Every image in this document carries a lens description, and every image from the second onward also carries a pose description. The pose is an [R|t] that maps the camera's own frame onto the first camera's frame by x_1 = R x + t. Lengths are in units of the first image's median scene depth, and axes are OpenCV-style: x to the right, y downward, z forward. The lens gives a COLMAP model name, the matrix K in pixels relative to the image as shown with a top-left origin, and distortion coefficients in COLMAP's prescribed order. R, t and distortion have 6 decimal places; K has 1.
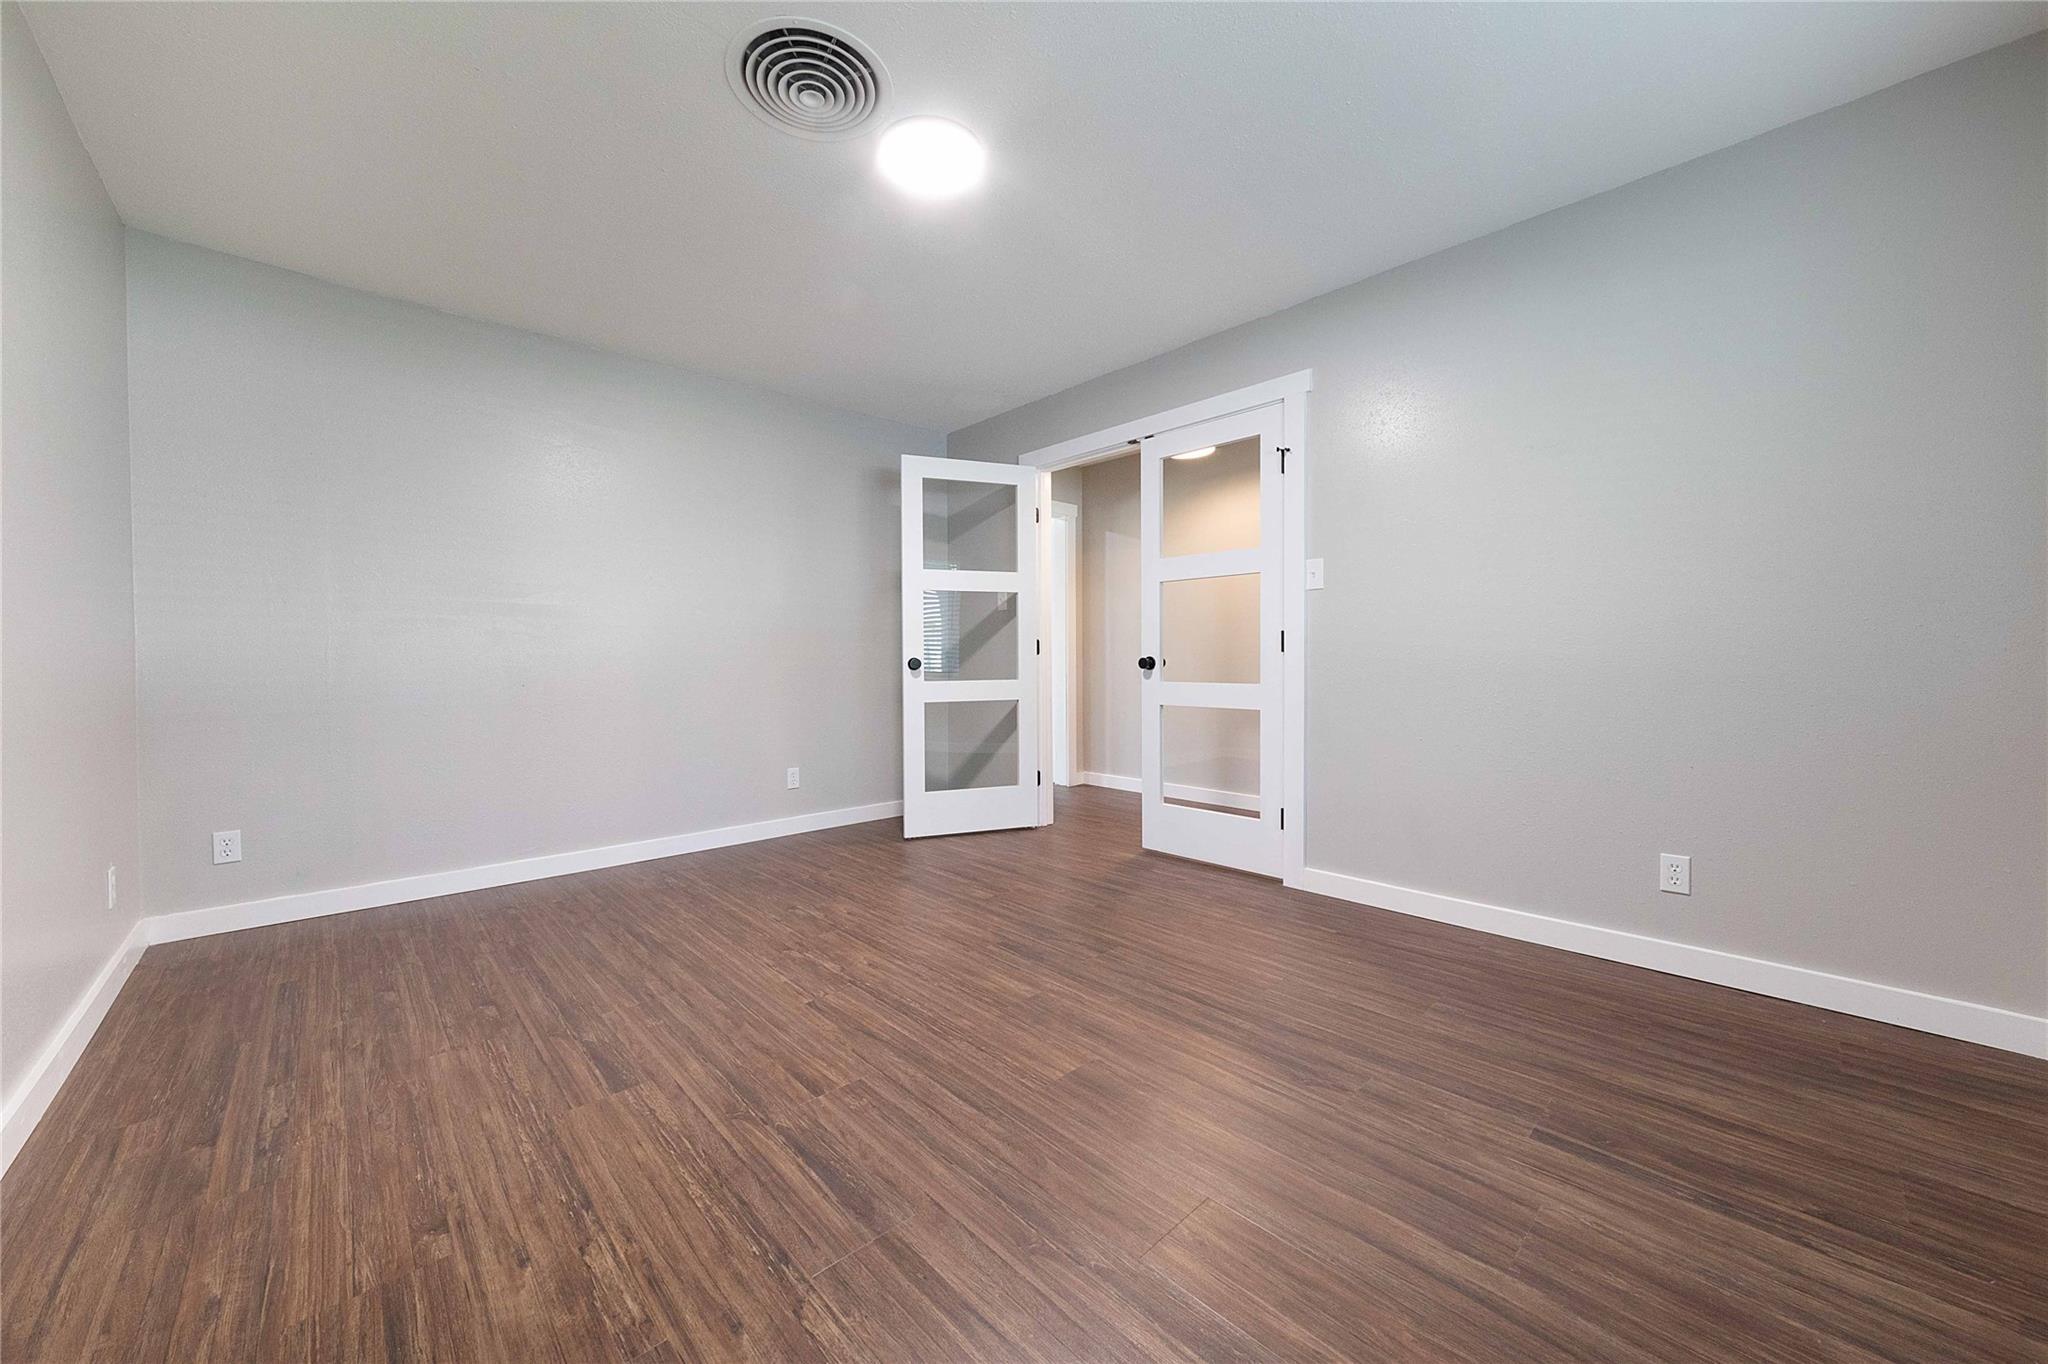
lens RADIAL K [[766.3, 0, 1003.7], [0, 766.3, 677.8], [0, 0, 1]] dist [-0.002403, -0.000293]
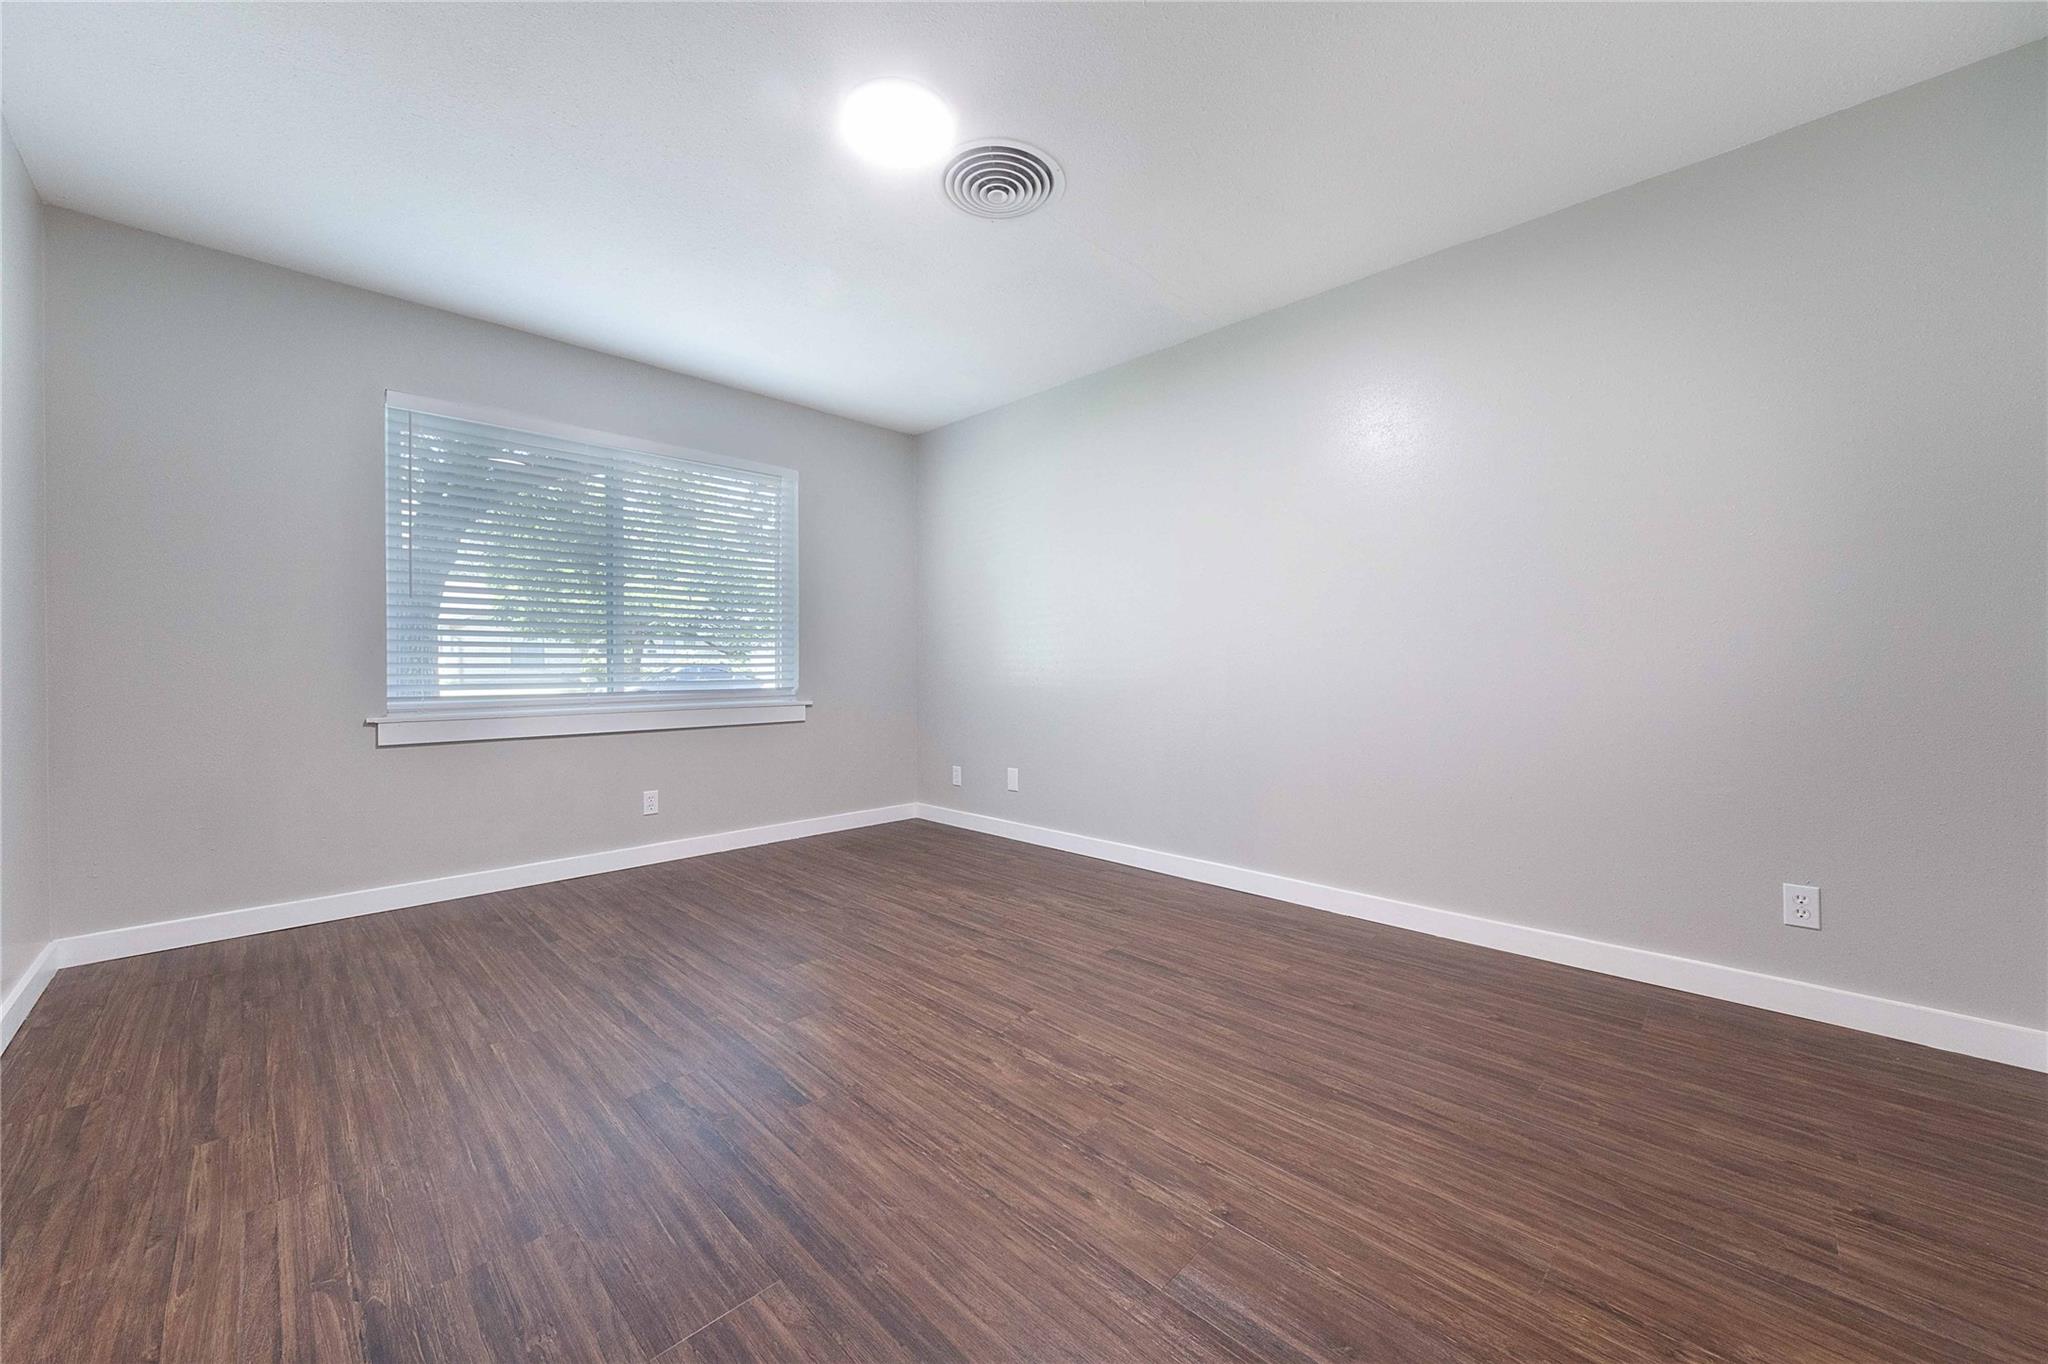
lens RADIAL K [[766.3, 0, 1003.7], [0, 766.3, 677.8], [0, 0, 1]] dist [-0.002403, -0.000293]
pose [[-0.998698, 0.008428, -0.050314, -0.176689], [0.006456, 0.999209, 0.039241, -0.046443], [0.050605, 0.038865, -0.997962, 2.008195]]
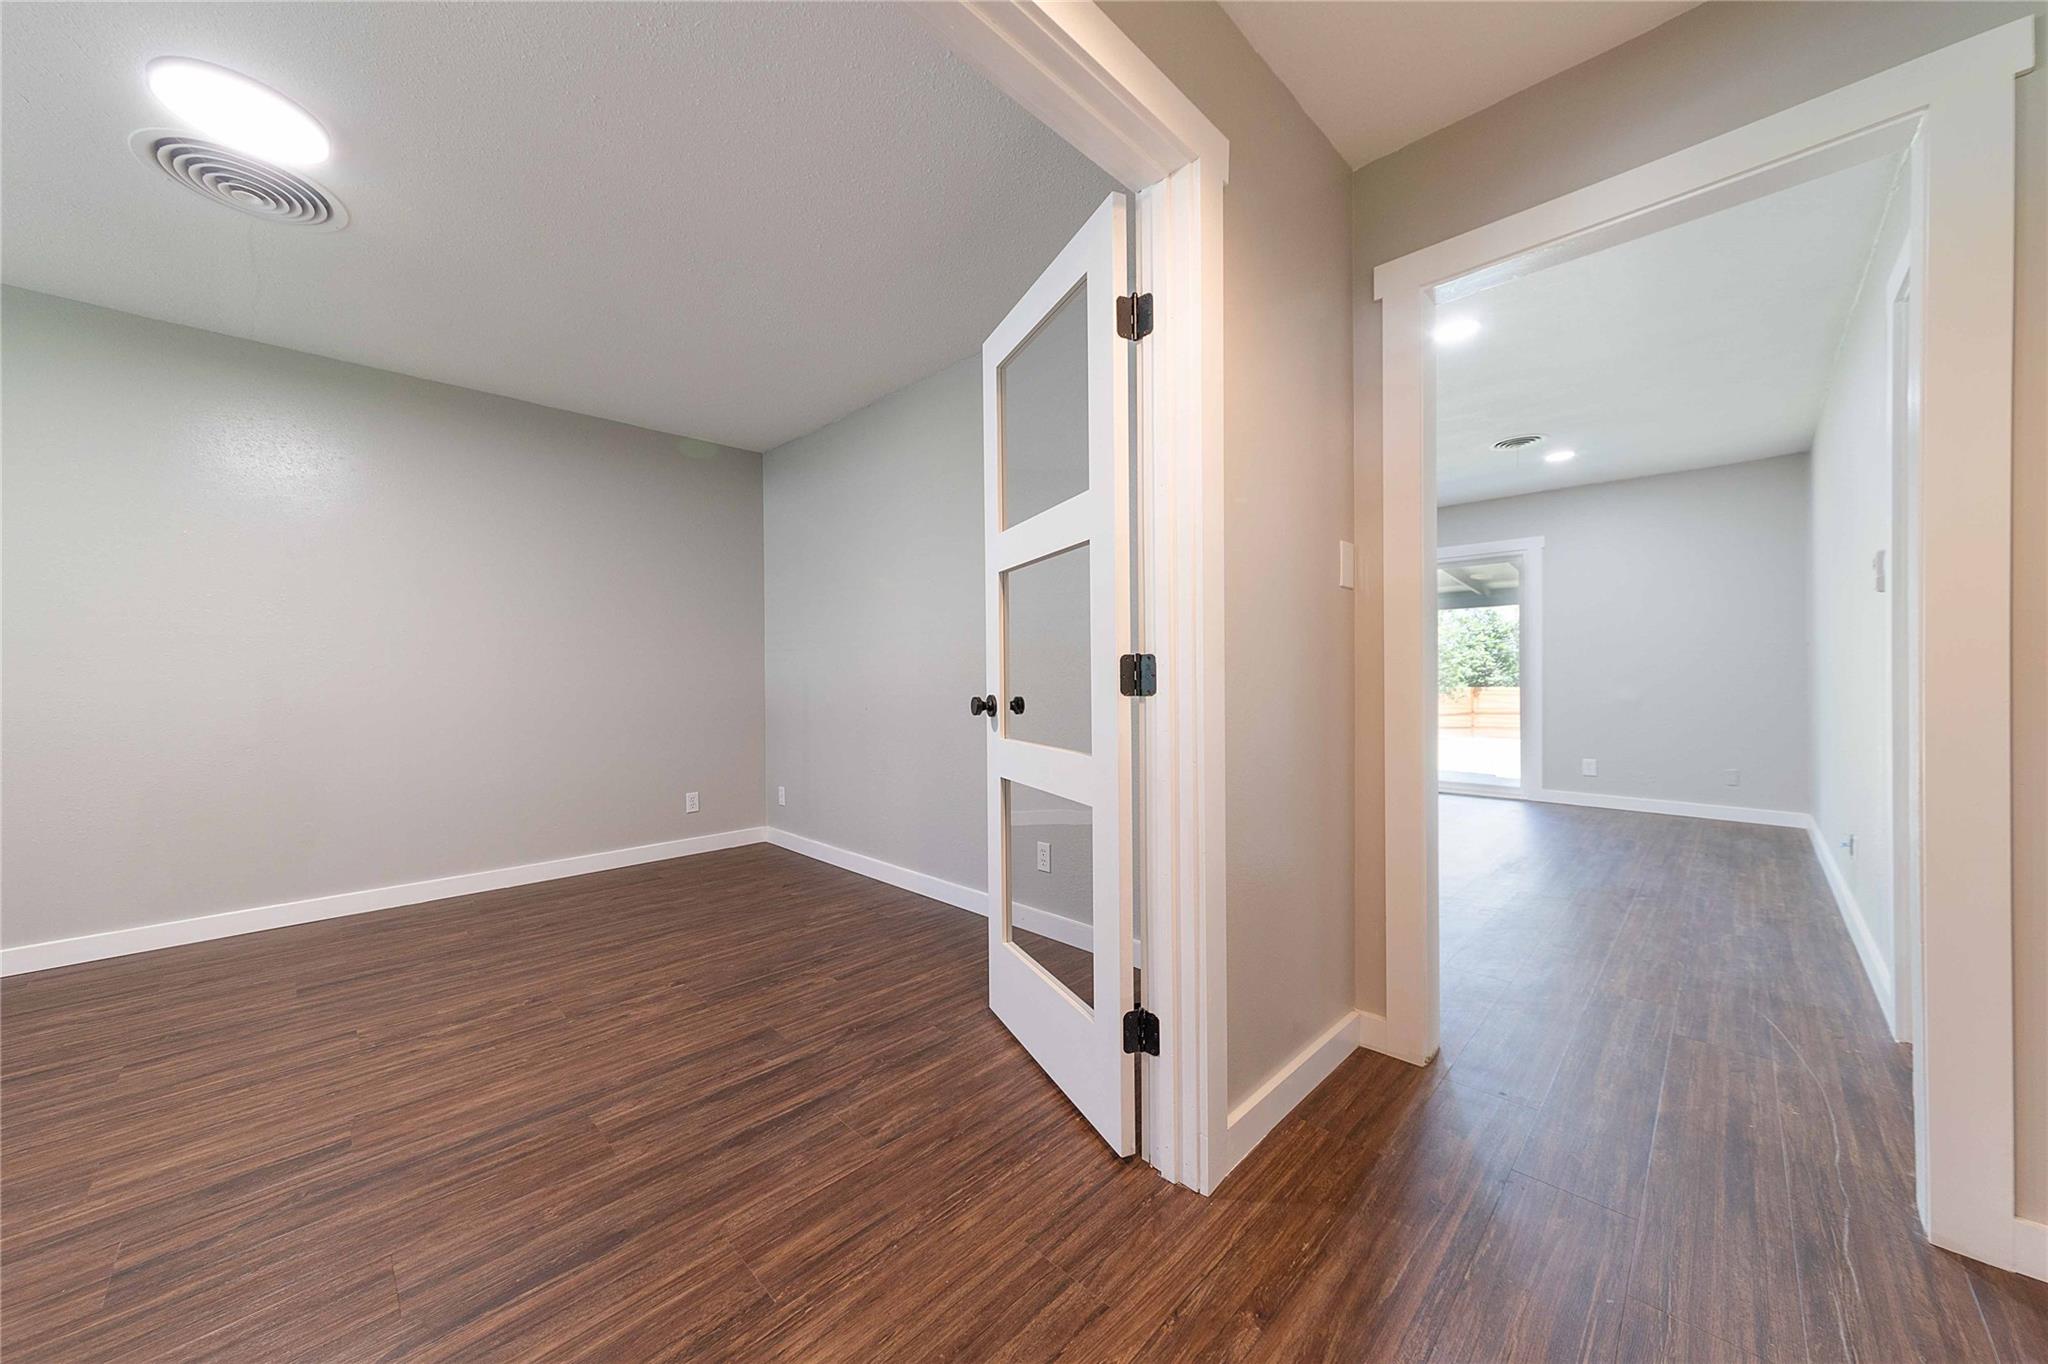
lens RADIAL K [[721.0, 0, 1020.7], [0, 721.0, 675.1], [0, 0, 1]] dist [-0.007358, 0.005972]
pose [[0.051775, 0.007866, -0.998628, 0.785803], [-0.013954, 0.999877, 0.007152, -0.085084], [0.998561, 0.013565, 0.051878, 1.885817]]
